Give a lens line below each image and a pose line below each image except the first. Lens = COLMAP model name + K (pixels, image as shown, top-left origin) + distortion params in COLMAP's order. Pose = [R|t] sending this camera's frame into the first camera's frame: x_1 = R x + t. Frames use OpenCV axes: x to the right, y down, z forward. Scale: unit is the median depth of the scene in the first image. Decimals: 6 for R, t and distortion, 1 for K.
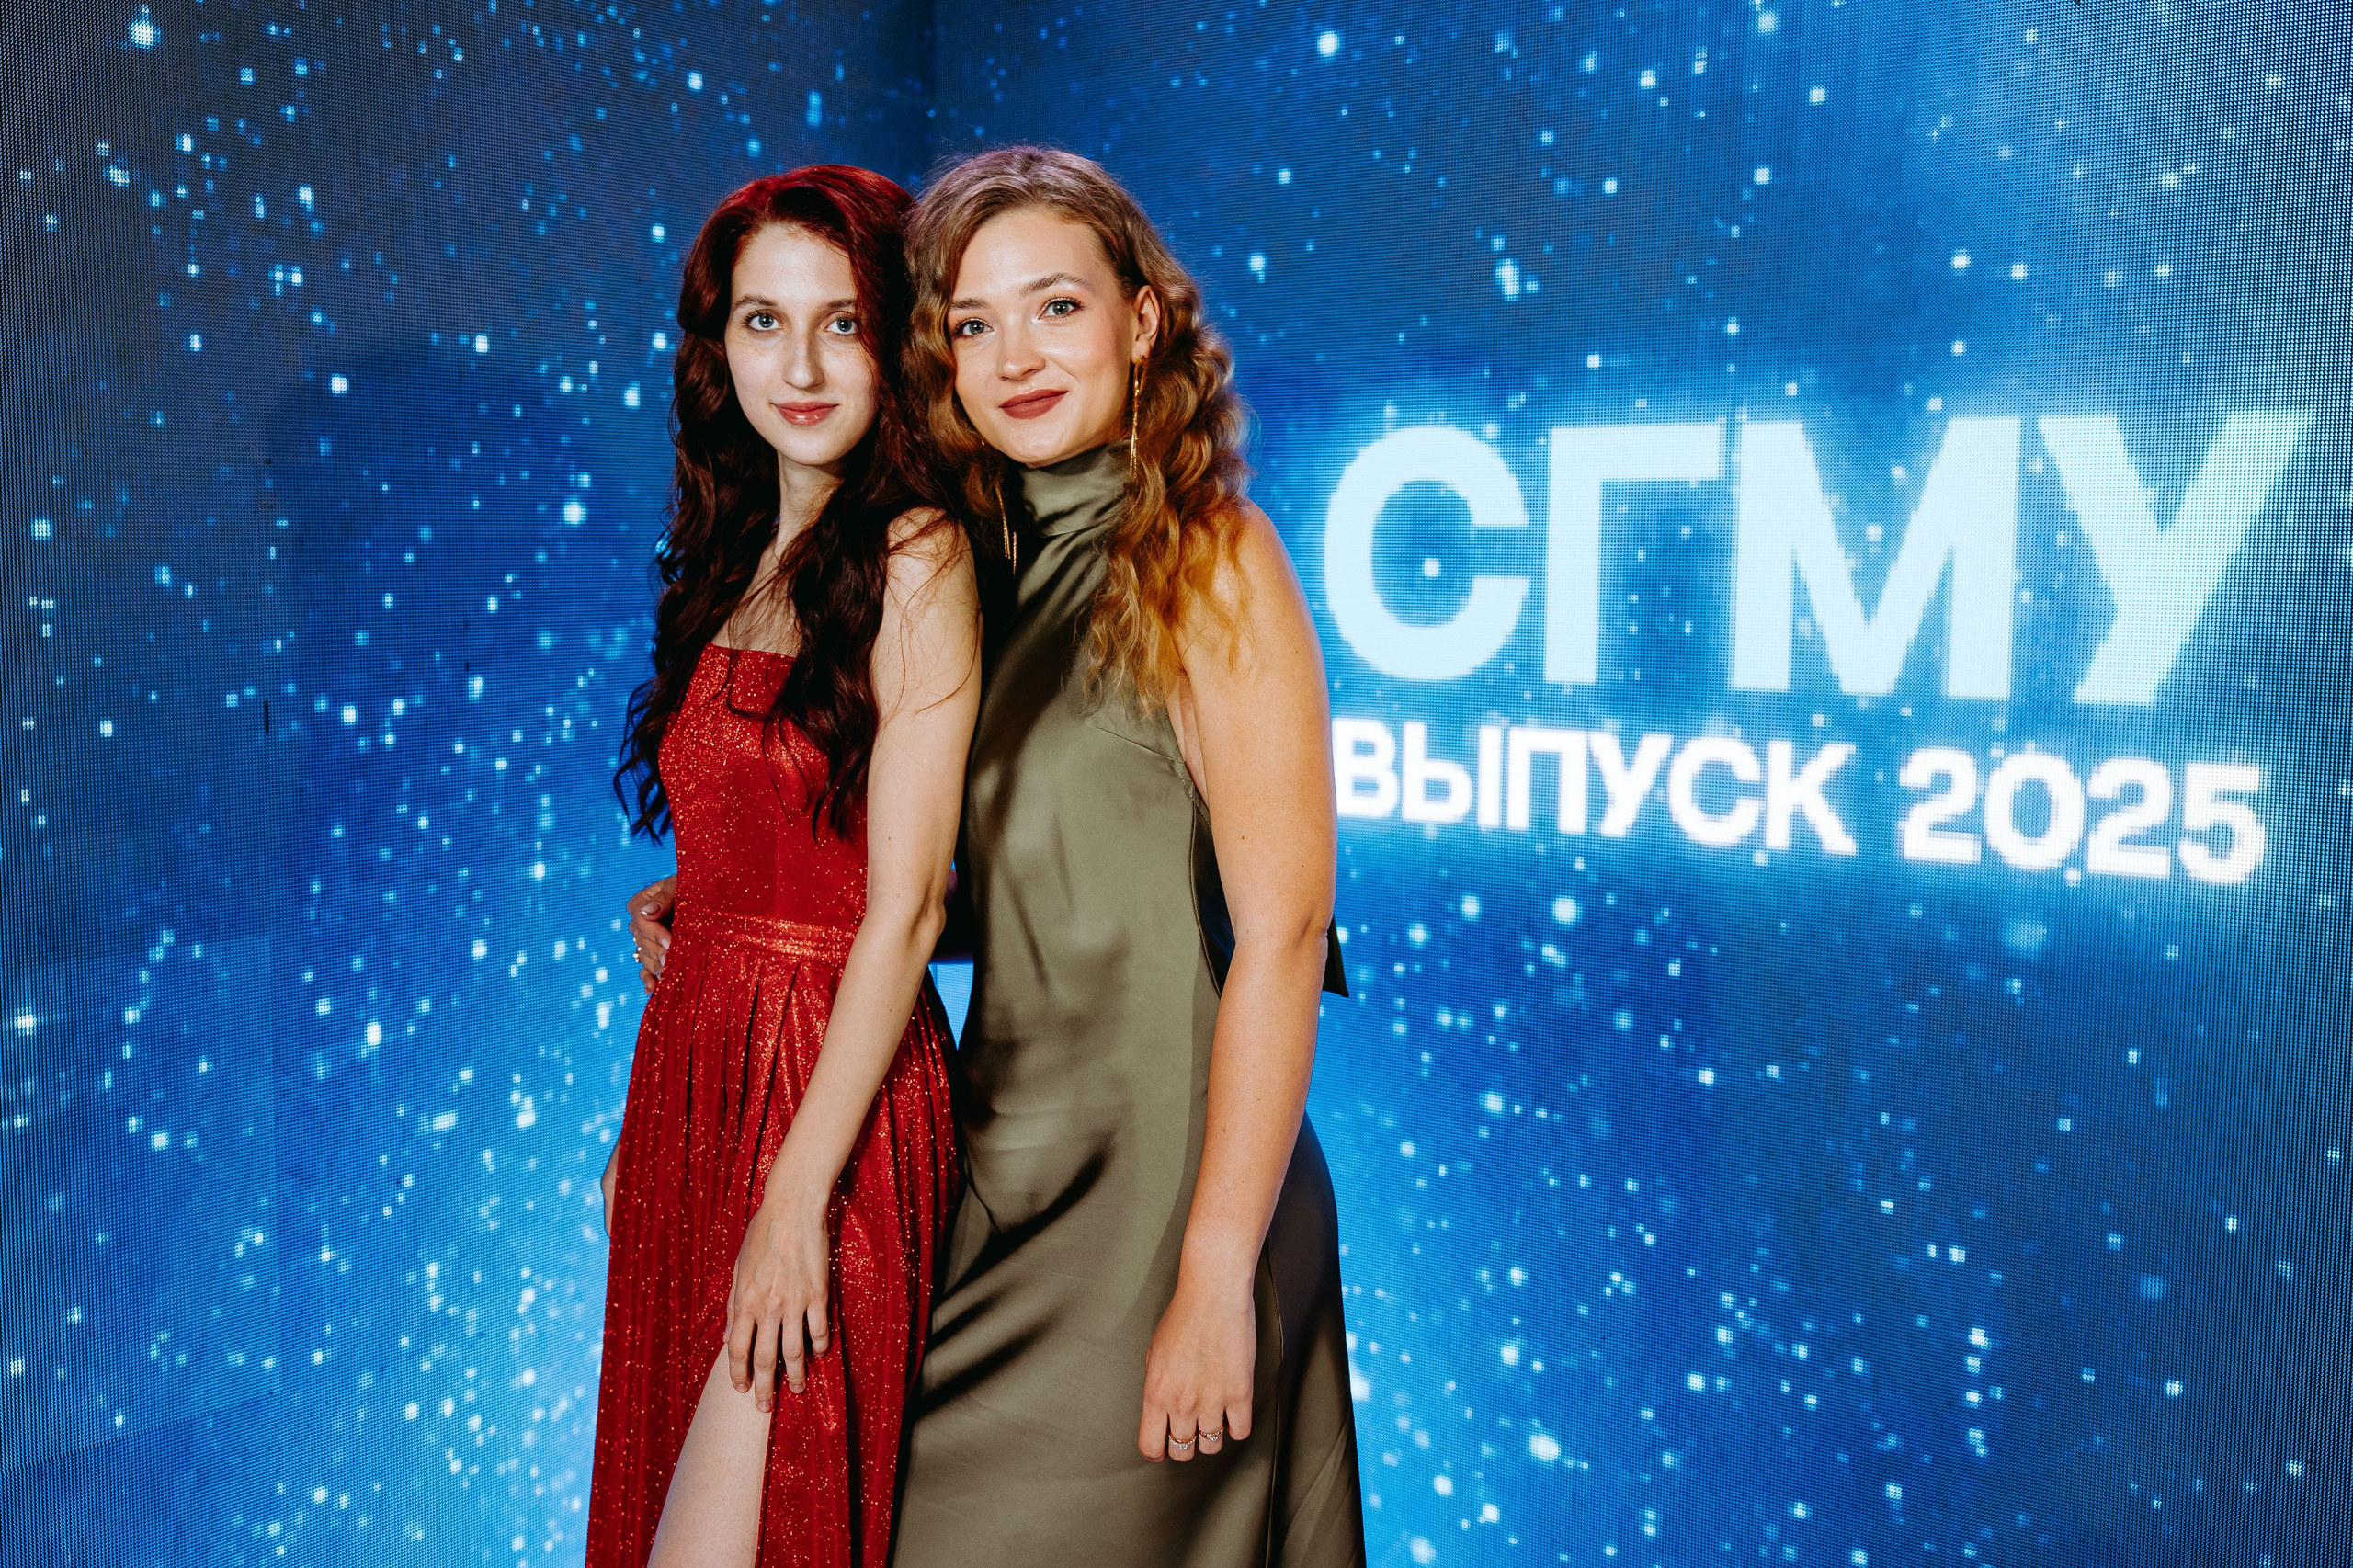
lens RADIAL K [[2436.3, 0, 1144.4], [0, 2436.3, 783.2], [0, 0, 1]] dist [0.007301, -0.000730]
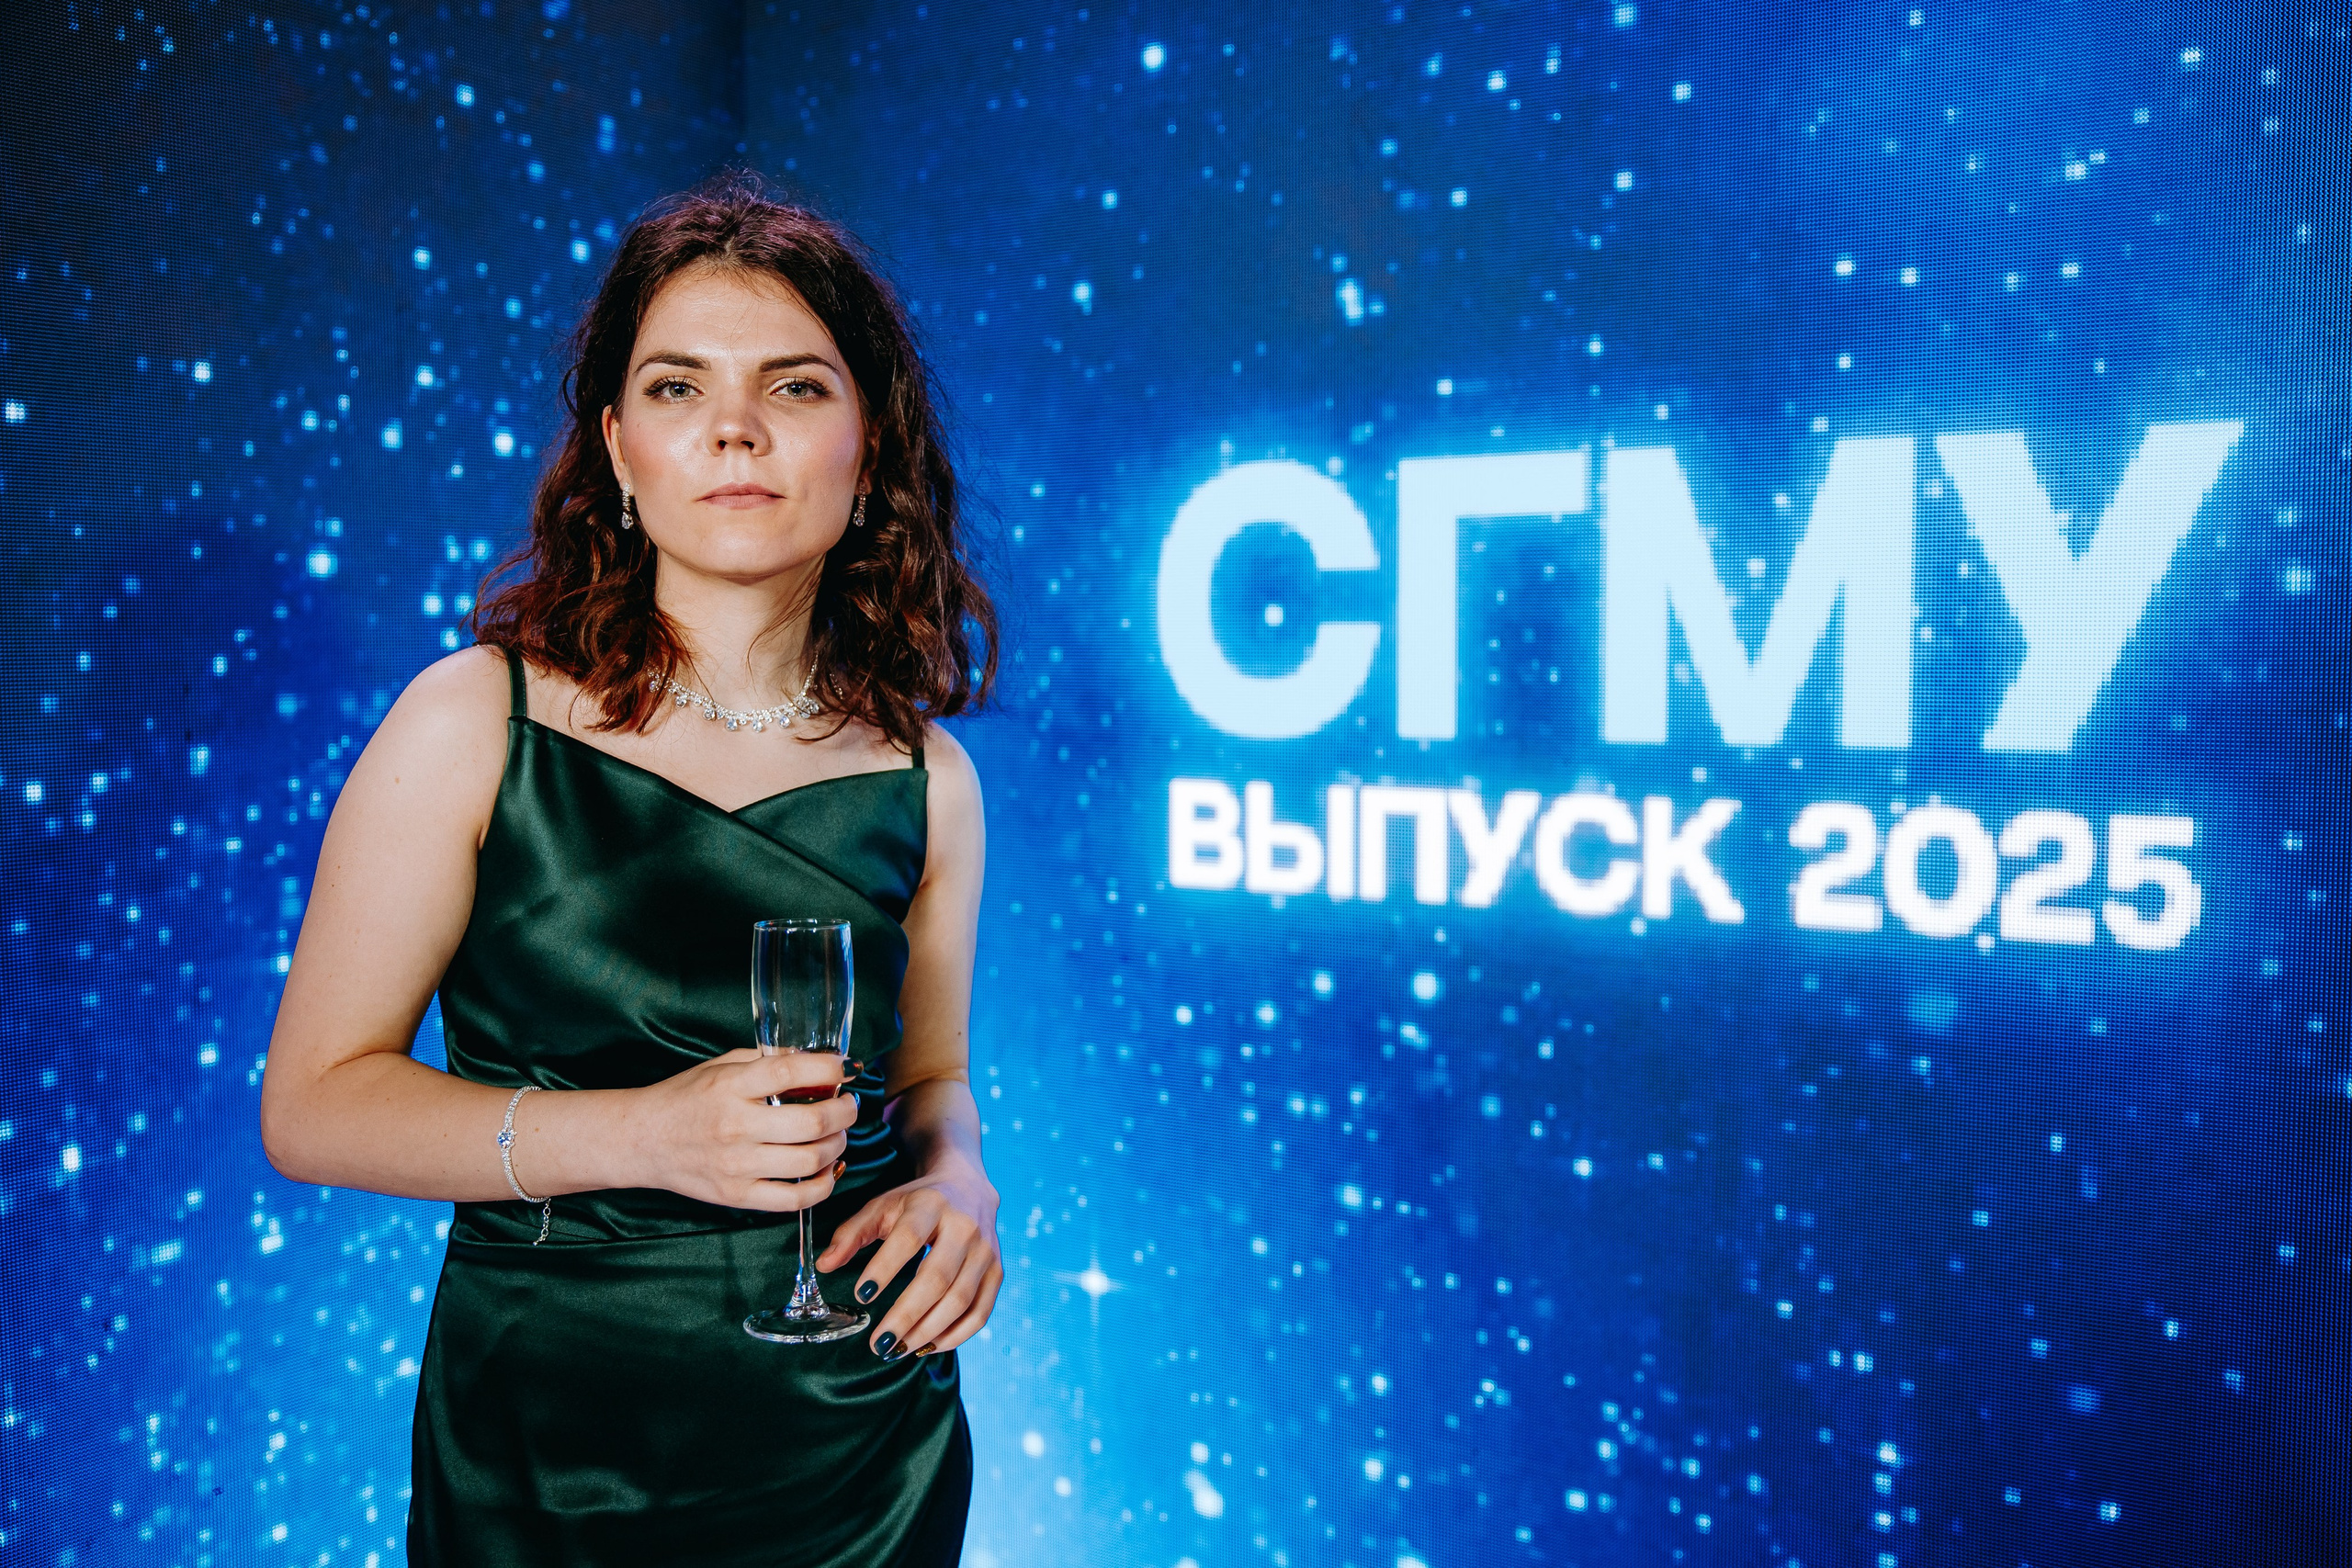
lens RADIAL K [[2067.2, 0, 1179.9], [0, 2067.2, 778.8], [0, 0, 1]] dist [-0.054027, 0.081929]
pose [[0.997751, -0.014334, 0.065474, 0.031740], [0.016238, 0.999458, -0.028630, -0.005054], [-0.065028, 0.029629, 0.997443, 0.235914]]
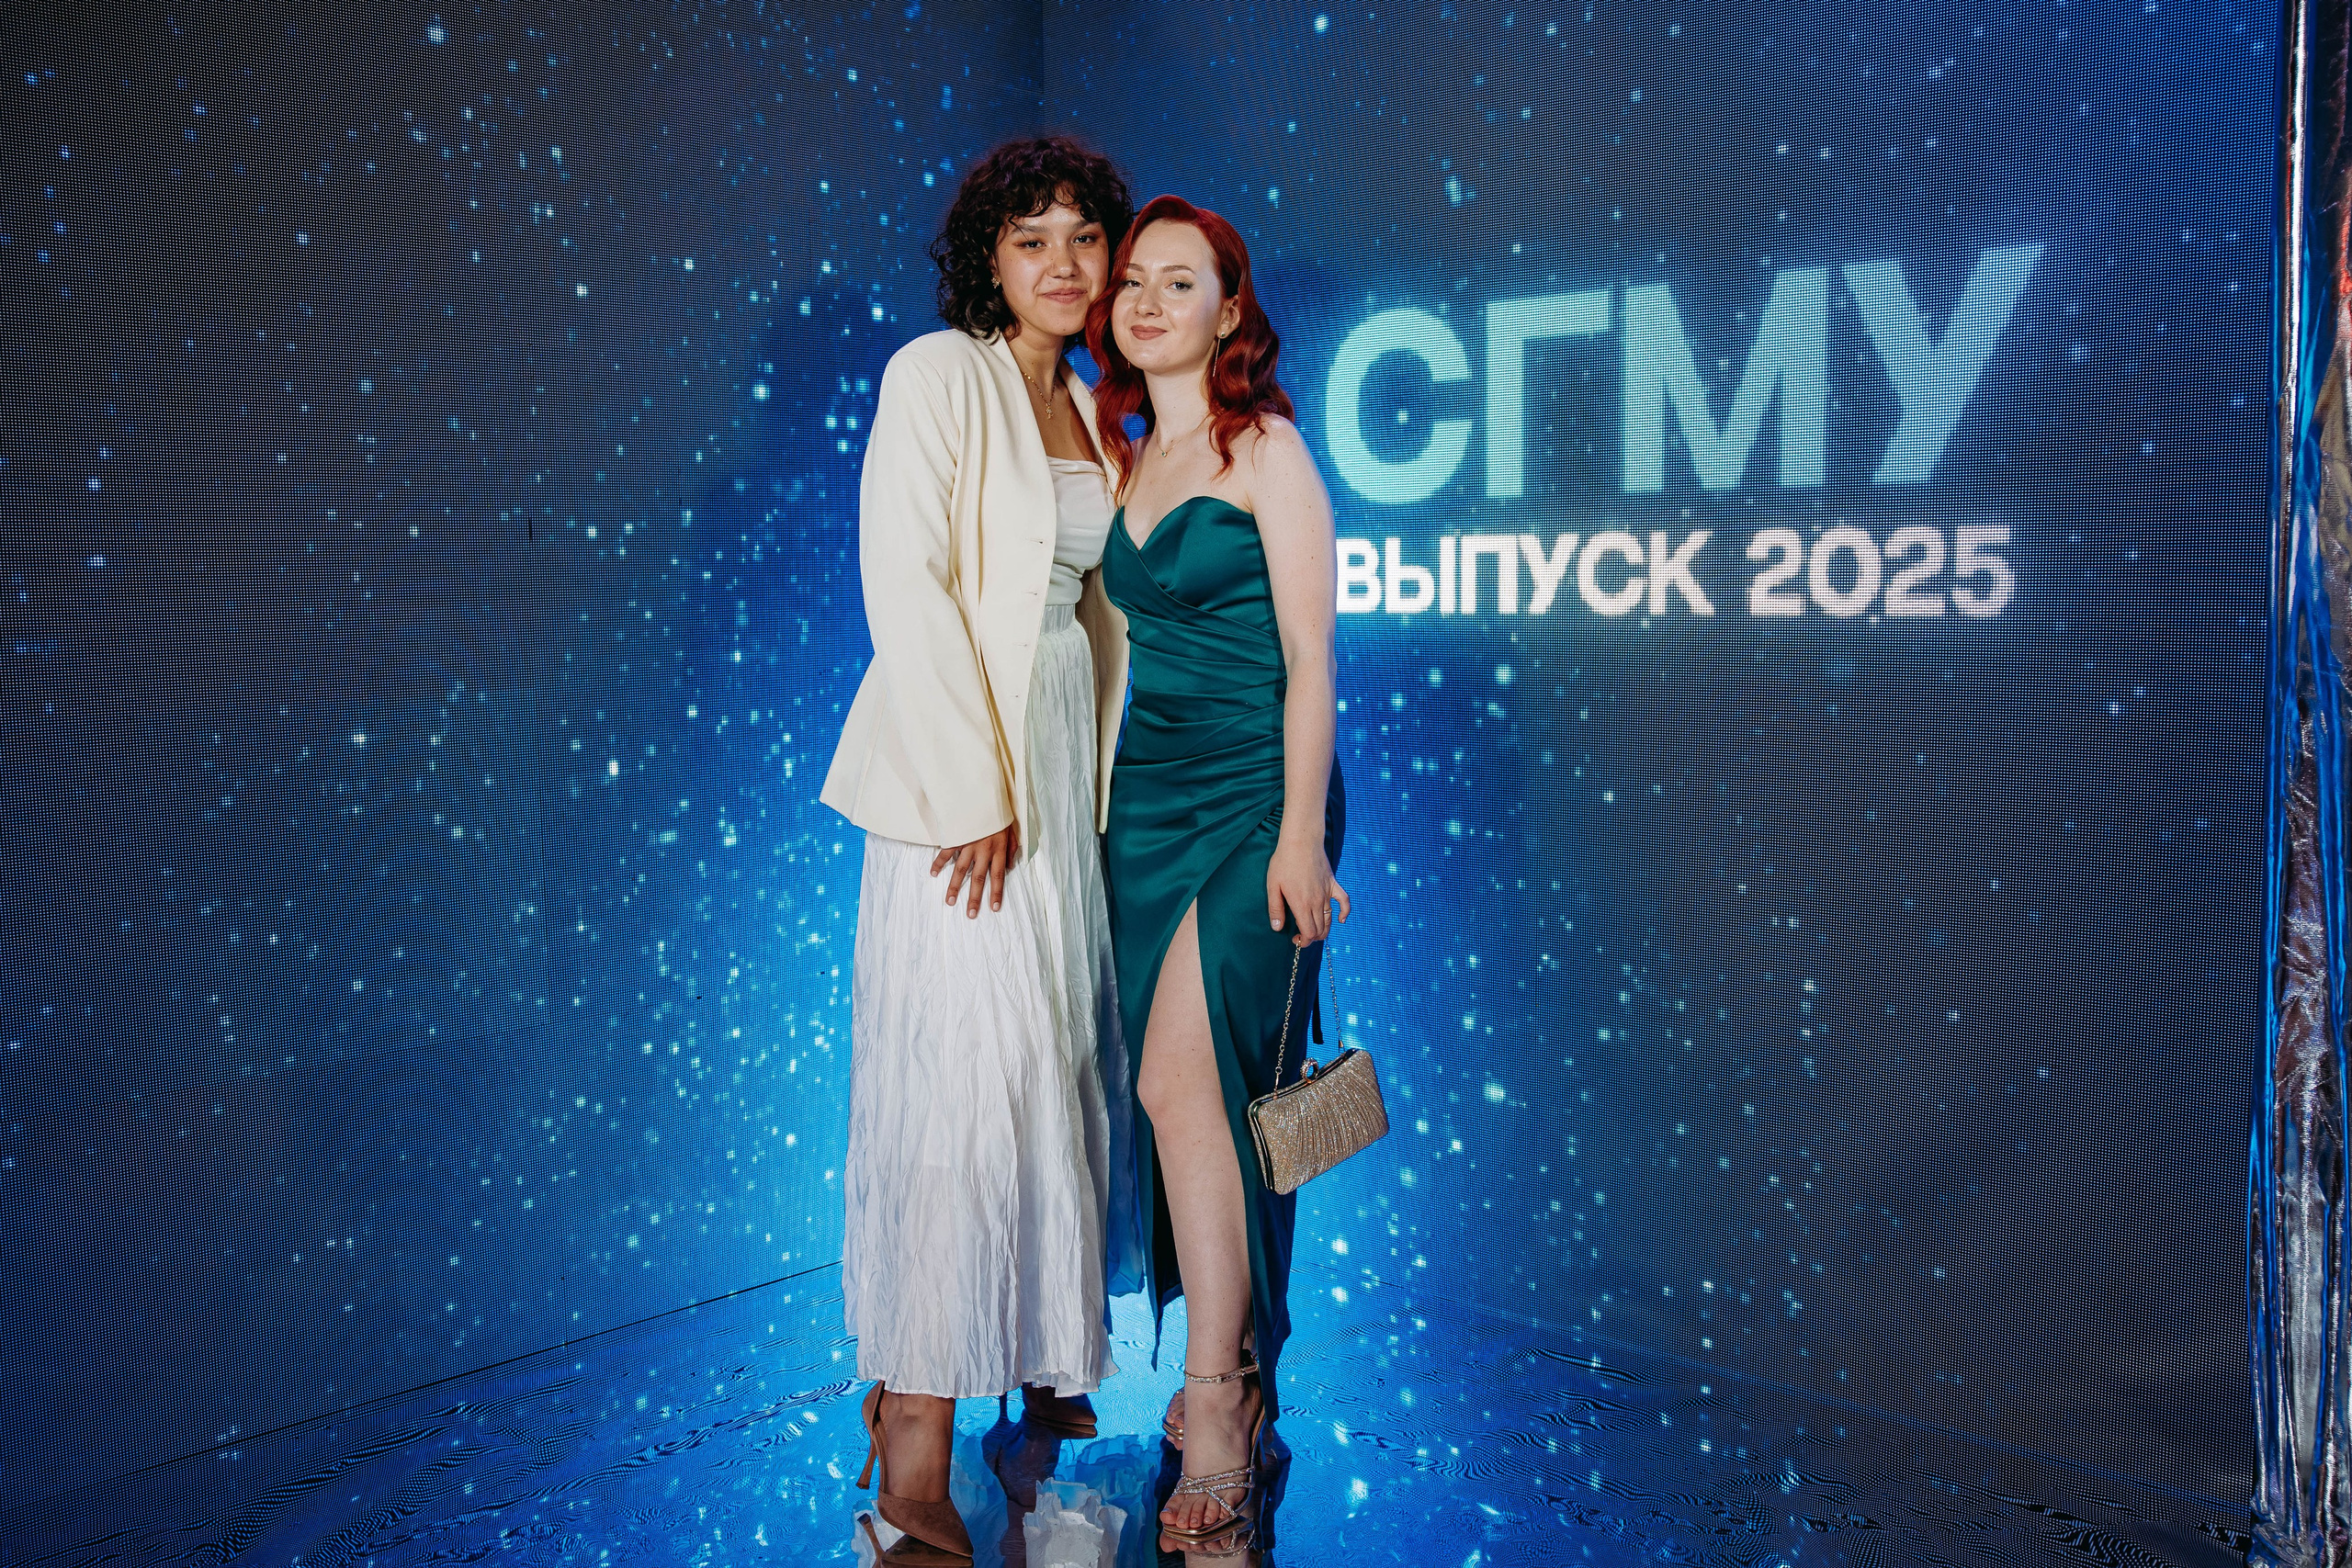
lens RADIAL K [[1946.3, 0, 1165.9], [0, 1946.3, 775.0], [0, 0, 1]] dist [-0.081580, 0.107027]
pose [[0.994428, -0.006658, -0.105210, 0.104439], [0.007391, 0.999951, 0.006577, 0.099678], [0.105161, -0.007317, 0.994428, -0.047186]]
